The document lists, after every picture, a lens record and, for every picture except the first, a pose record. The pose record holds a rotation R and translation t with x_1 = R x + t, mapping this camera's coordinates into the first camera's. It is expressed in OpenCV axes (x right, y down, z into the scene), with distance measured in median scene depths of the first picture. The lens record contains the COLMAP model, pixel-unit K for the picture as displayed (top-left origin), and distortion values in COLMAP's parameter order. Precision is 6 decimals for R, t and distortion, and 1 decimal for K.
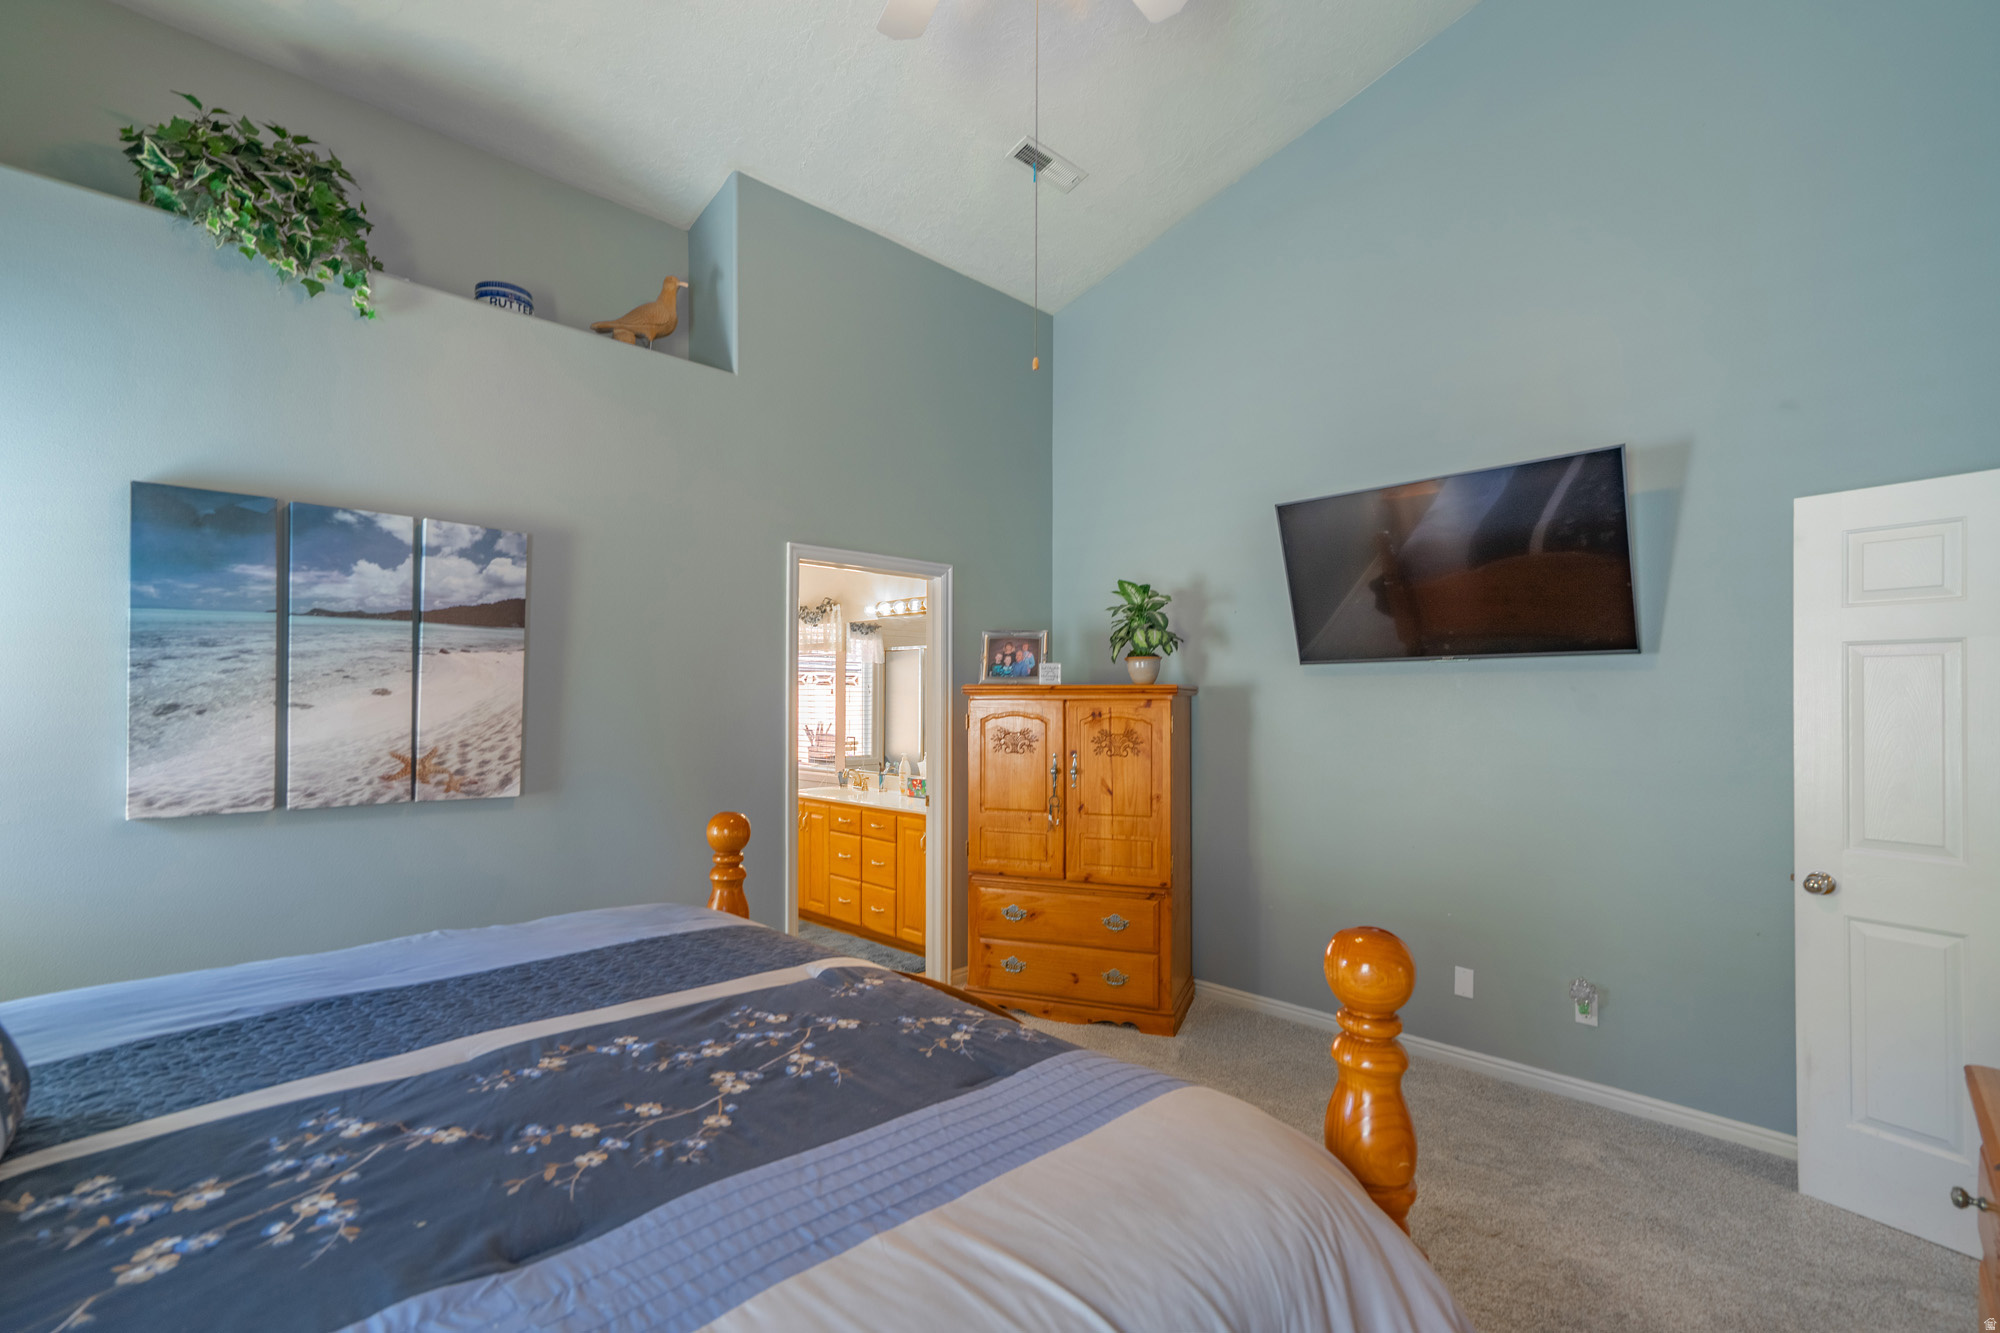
lens RADIAL K [[918.9, 0, 1000.0], [0, 918.9, 679.9], [0, 0, 1]] dist [-0.001595, -0.000008]
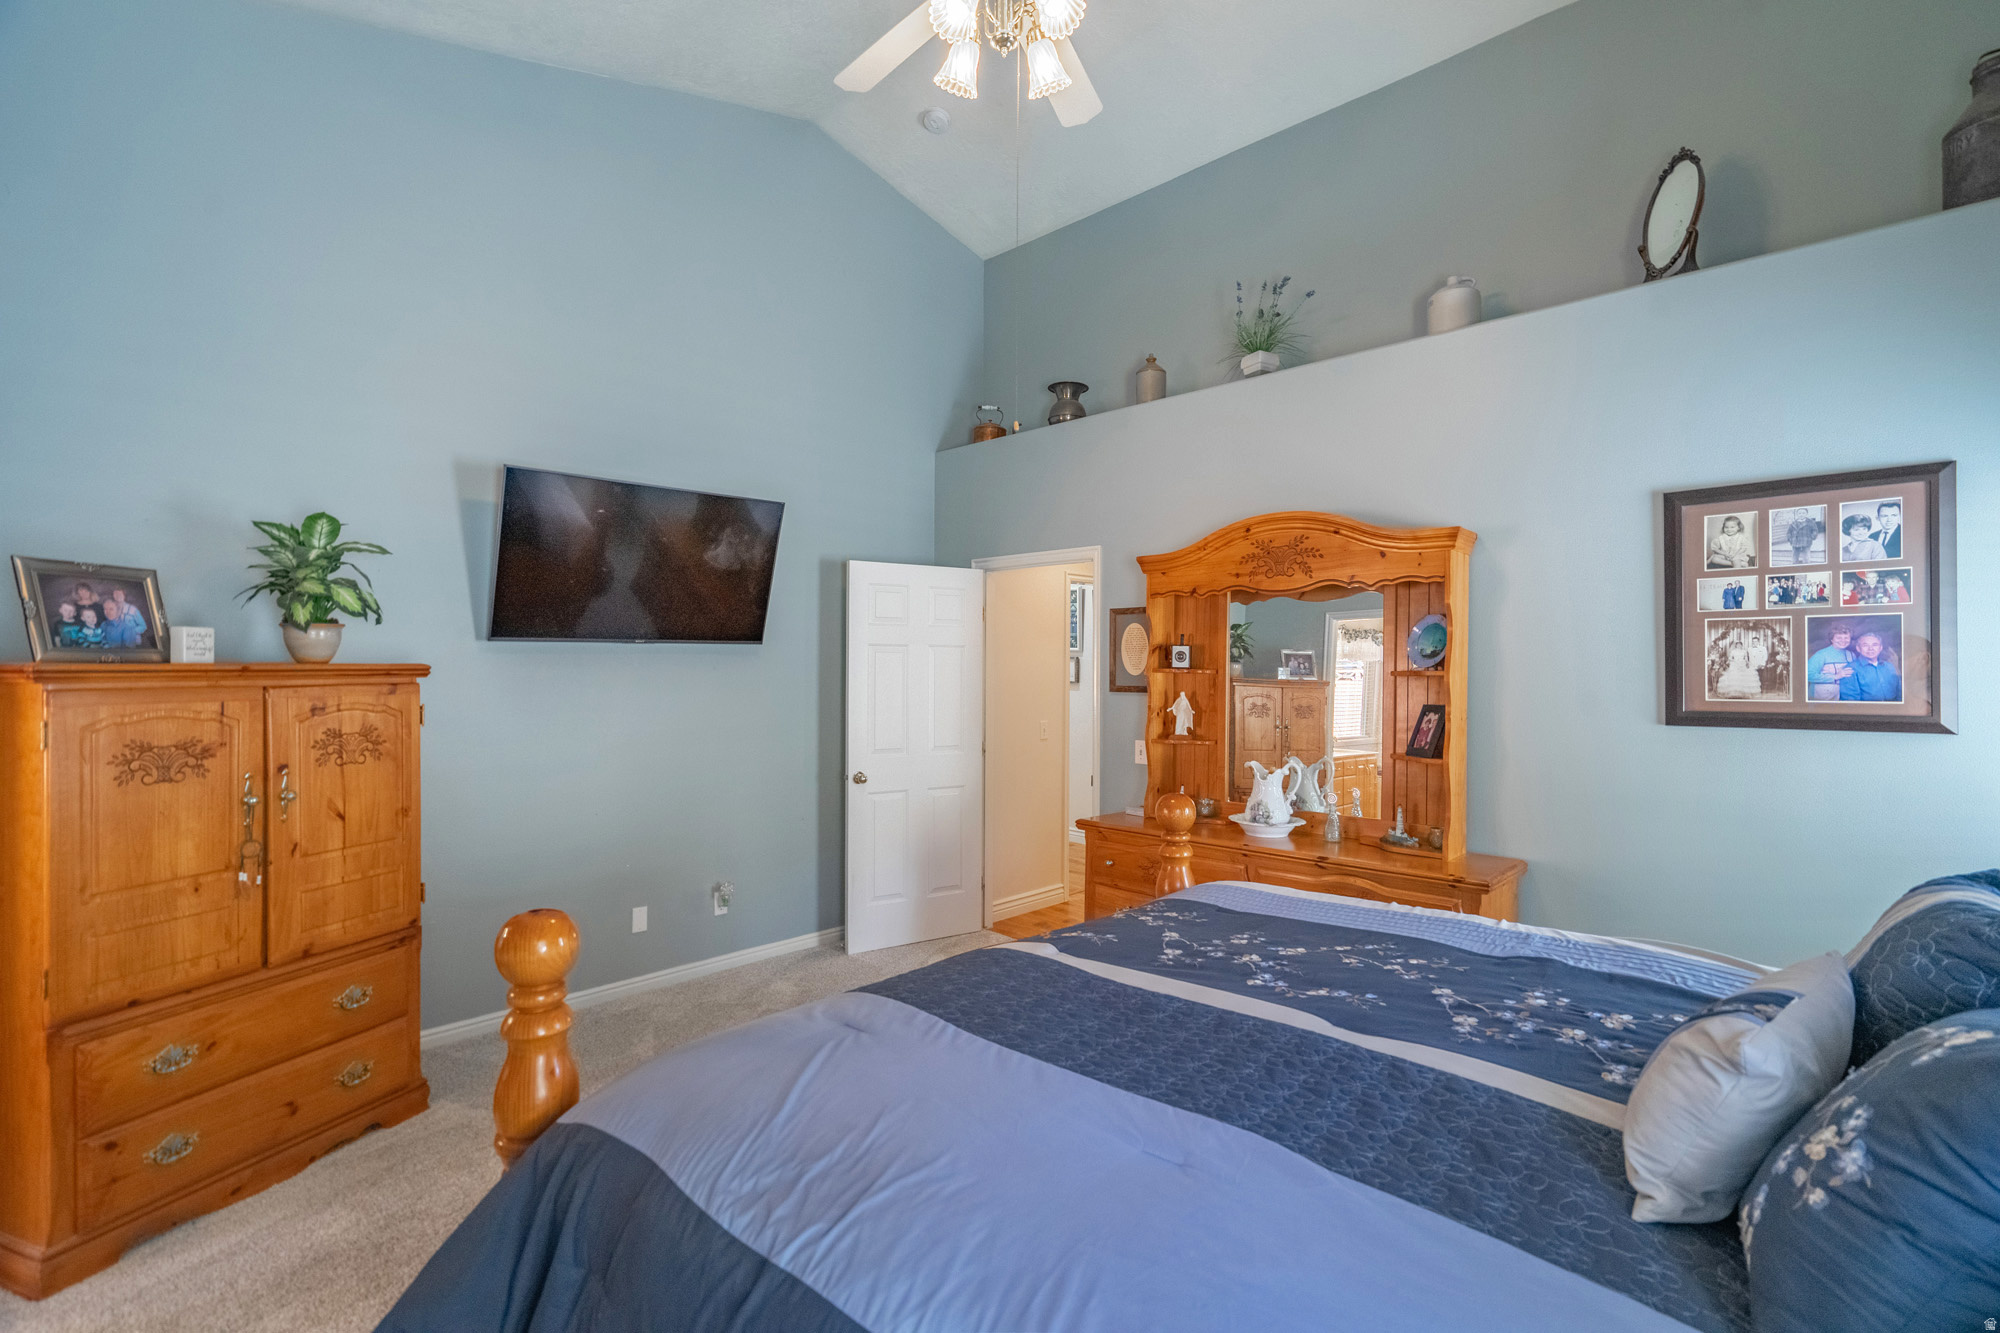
lens RADIAL K [[918.9, 0, 1005.3], [0, 918.9, 664.1], [0, 0, 1]] dist [-0.001595, -0.000008]
pose [[-0.042626, -0.003347, 0.999085, -0.598176], [-0.020576, 0.999785, 0.002471, -0.006442], [-0.998879, -0.020451, -0.042686, 0.522152]]
